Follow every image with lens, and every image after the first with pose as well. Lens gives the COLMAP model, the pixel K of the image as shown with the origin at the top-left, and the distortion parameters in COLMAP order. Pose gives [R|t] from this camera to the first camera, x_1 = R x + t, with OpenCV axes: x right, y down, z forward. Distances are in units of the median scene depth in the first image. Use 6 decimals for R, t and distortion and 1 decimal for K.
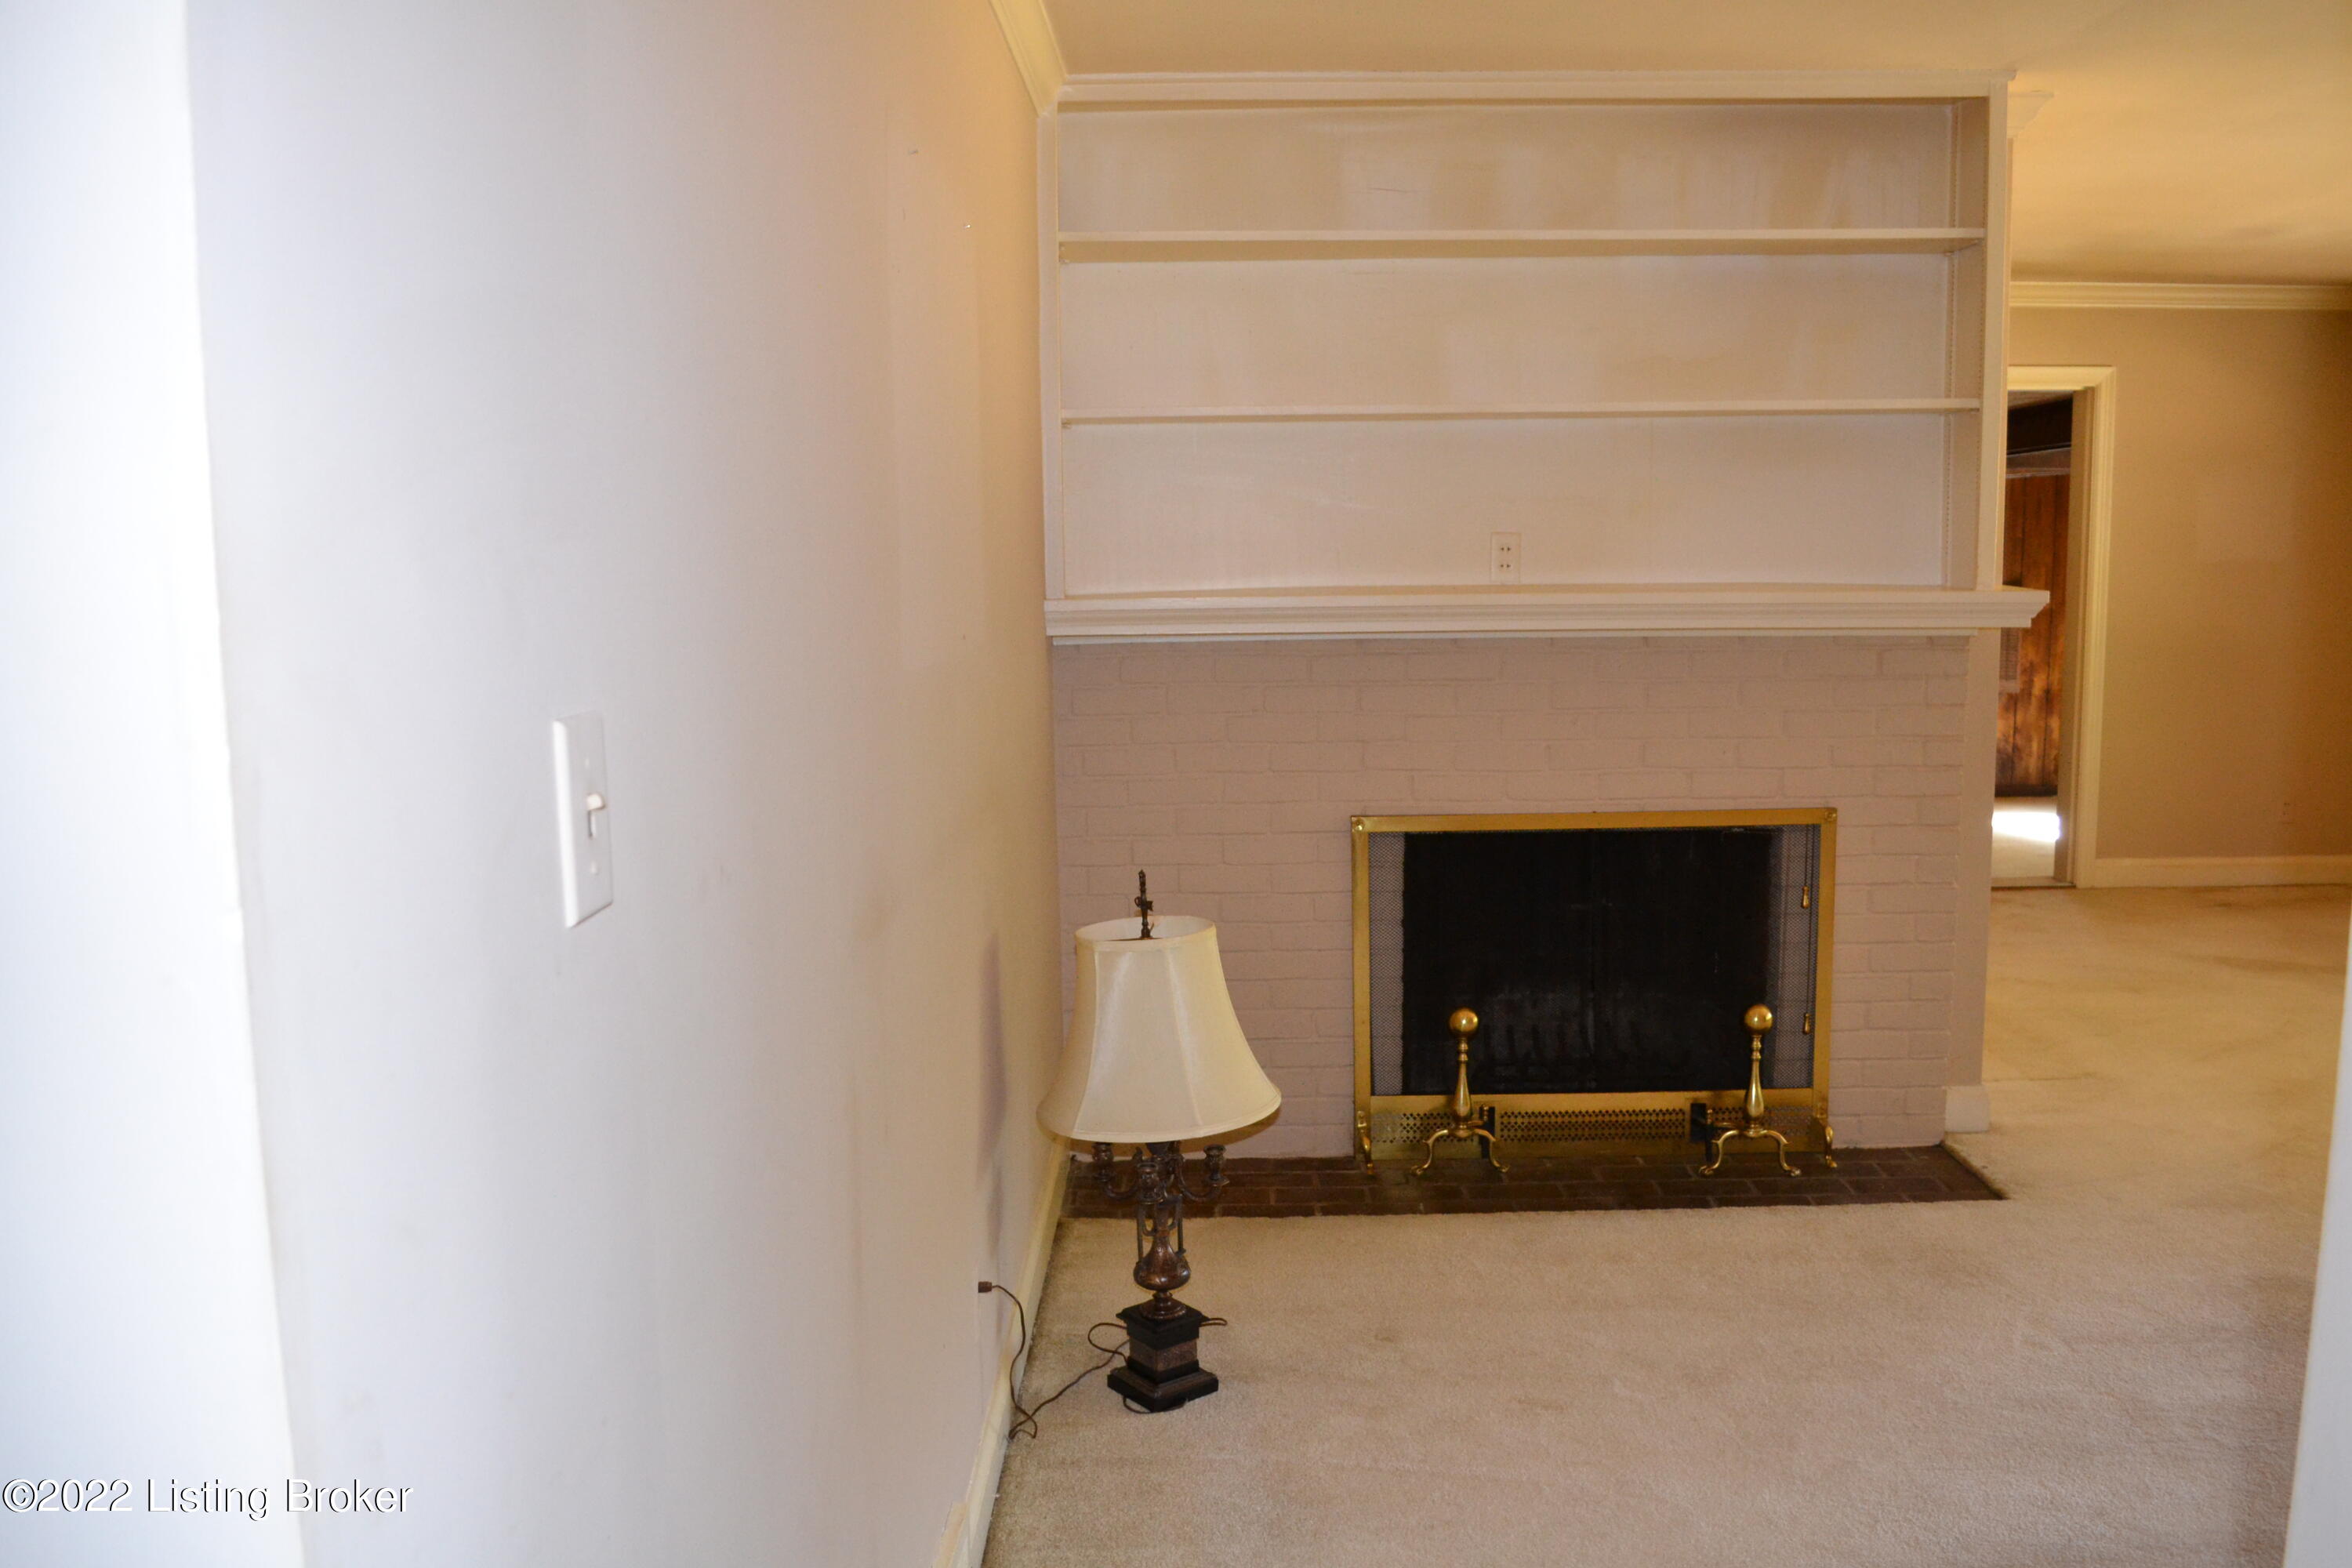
lens RADIAL K [[1890.2, 0, 1171.4], [0, 1890.2, 783.0], [0, 0, 1]] dist [-0.081397, 0.014415]
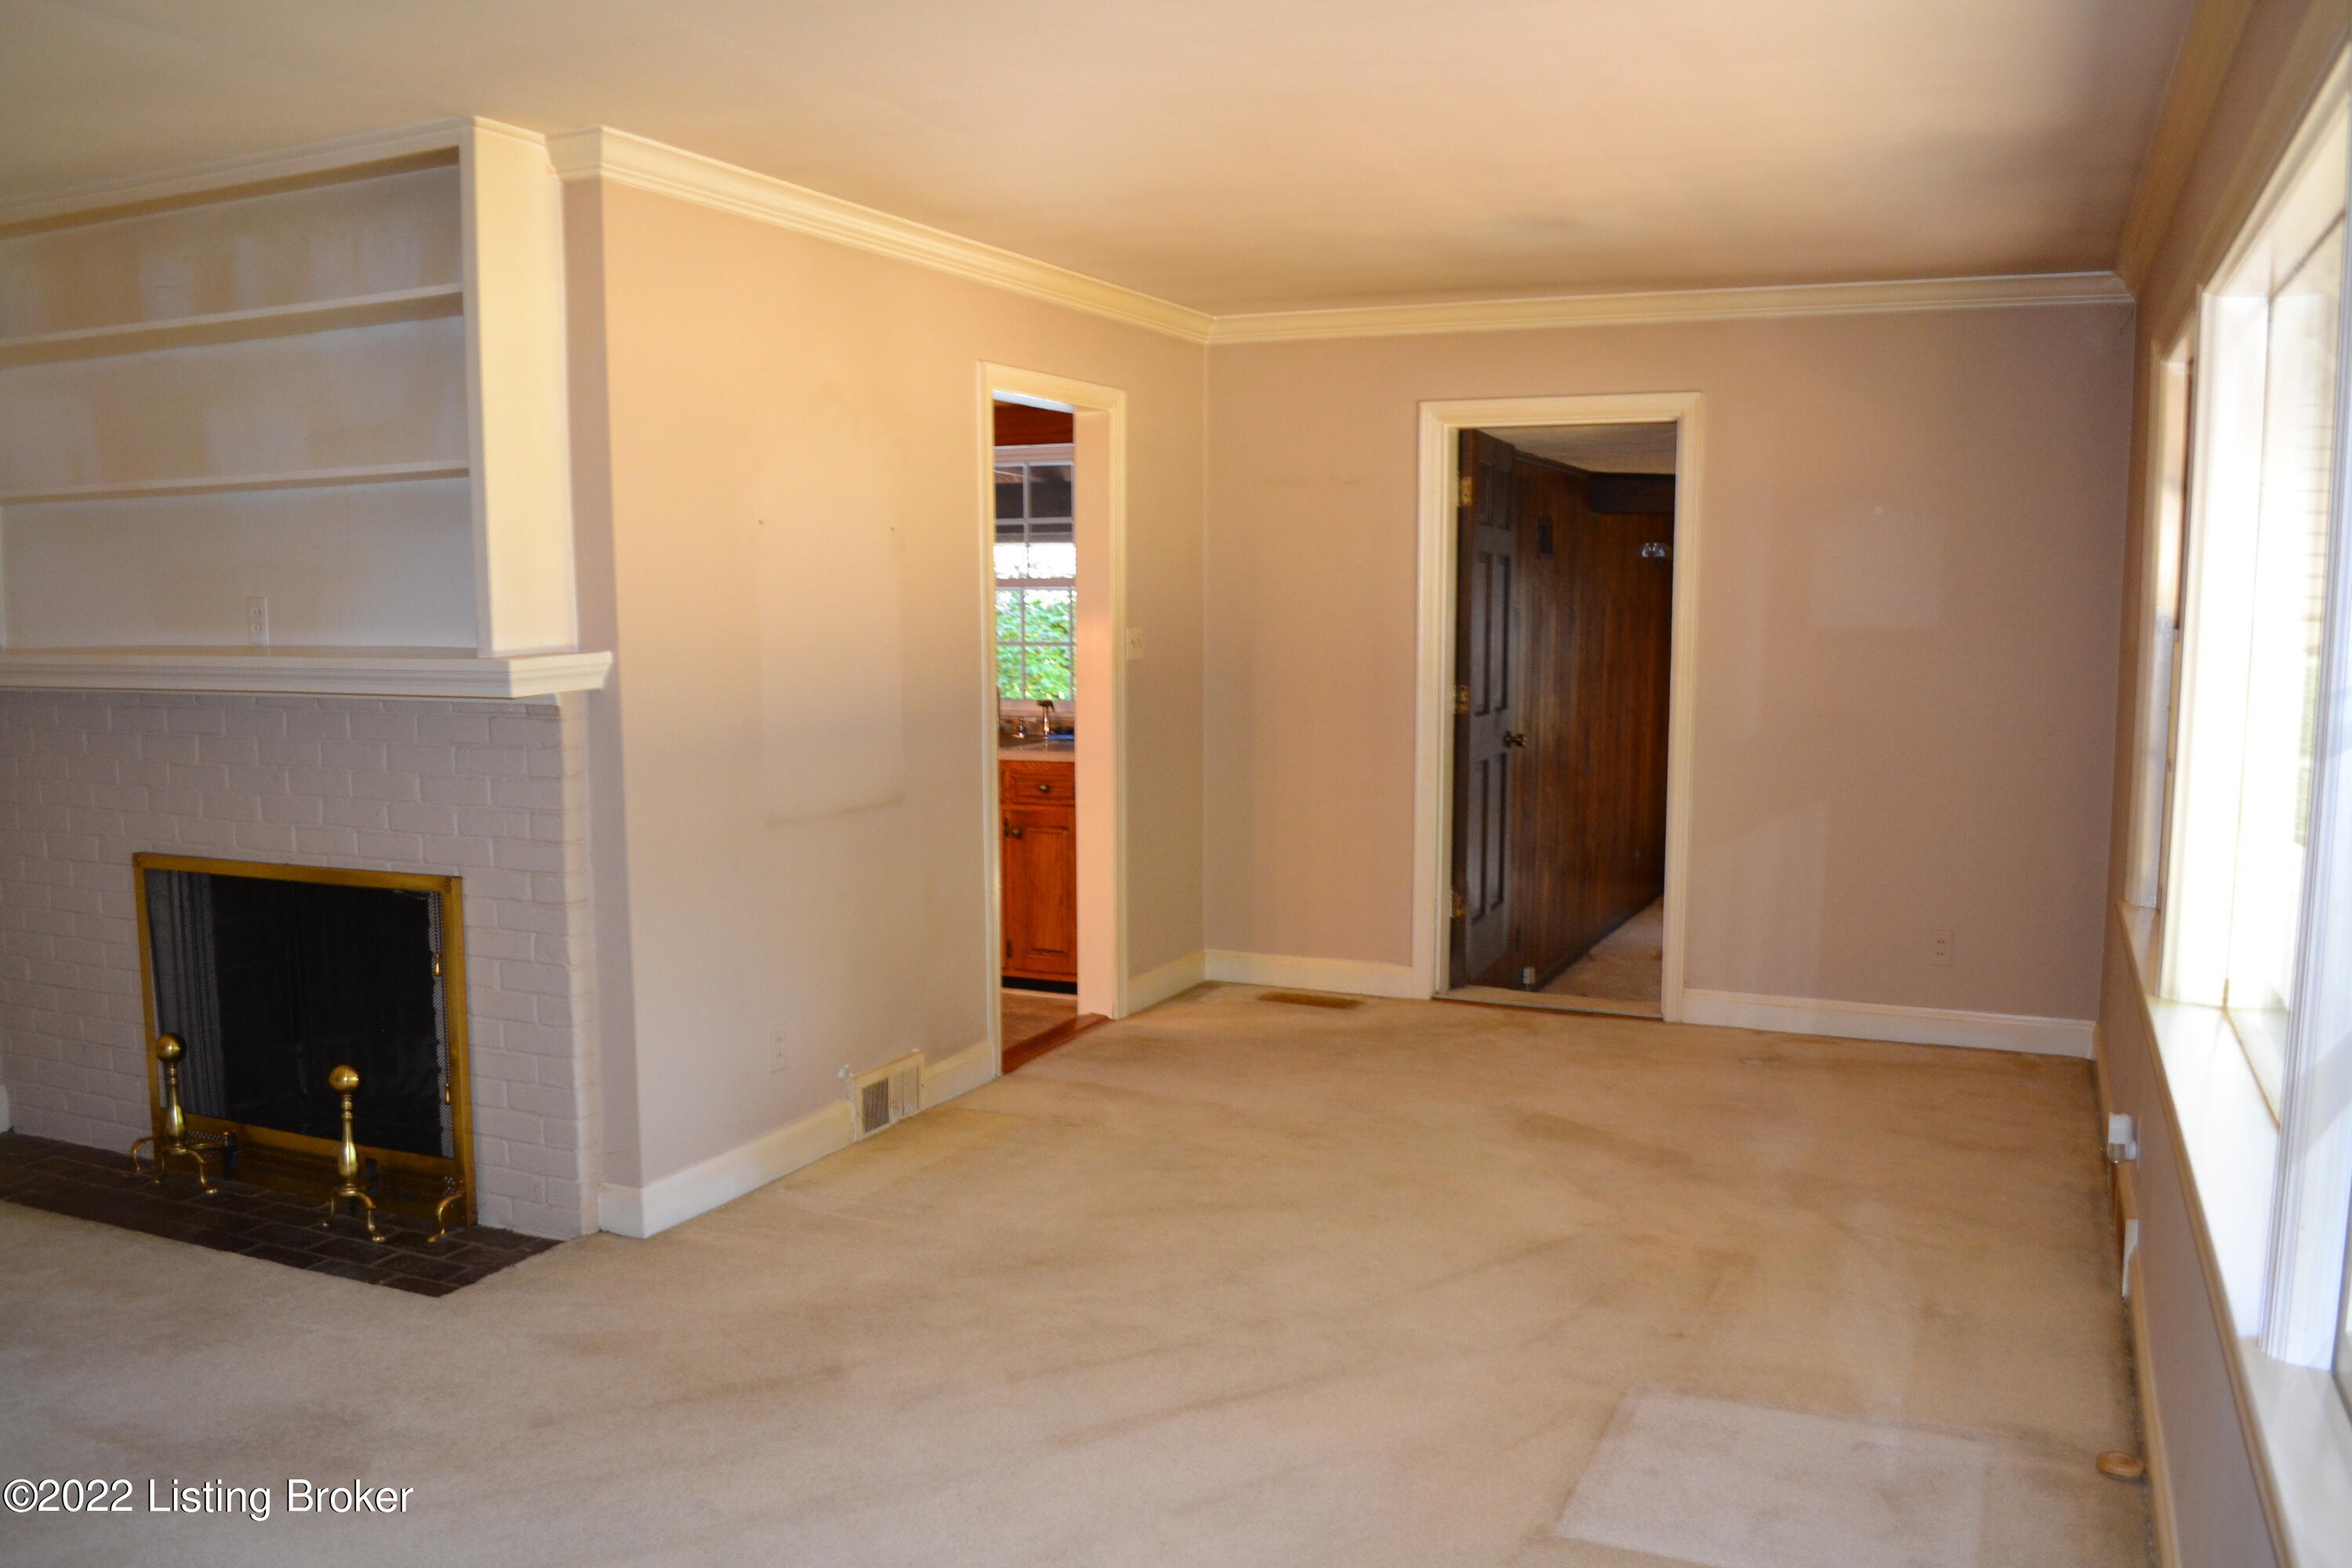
lens RADIAL K [[1890.2, 0, 1174.8], [0, 1890.2, 792.4], [0, 0, 1]] dist [-0.081397, 0.014415]
pose [[0.915127, 0.052209, -0.399772, 1.096338], [-0.060067, 0.998169, -0.007143, -0.047125], [0.398667, 0.030550, 0.916587, 0.252795]]
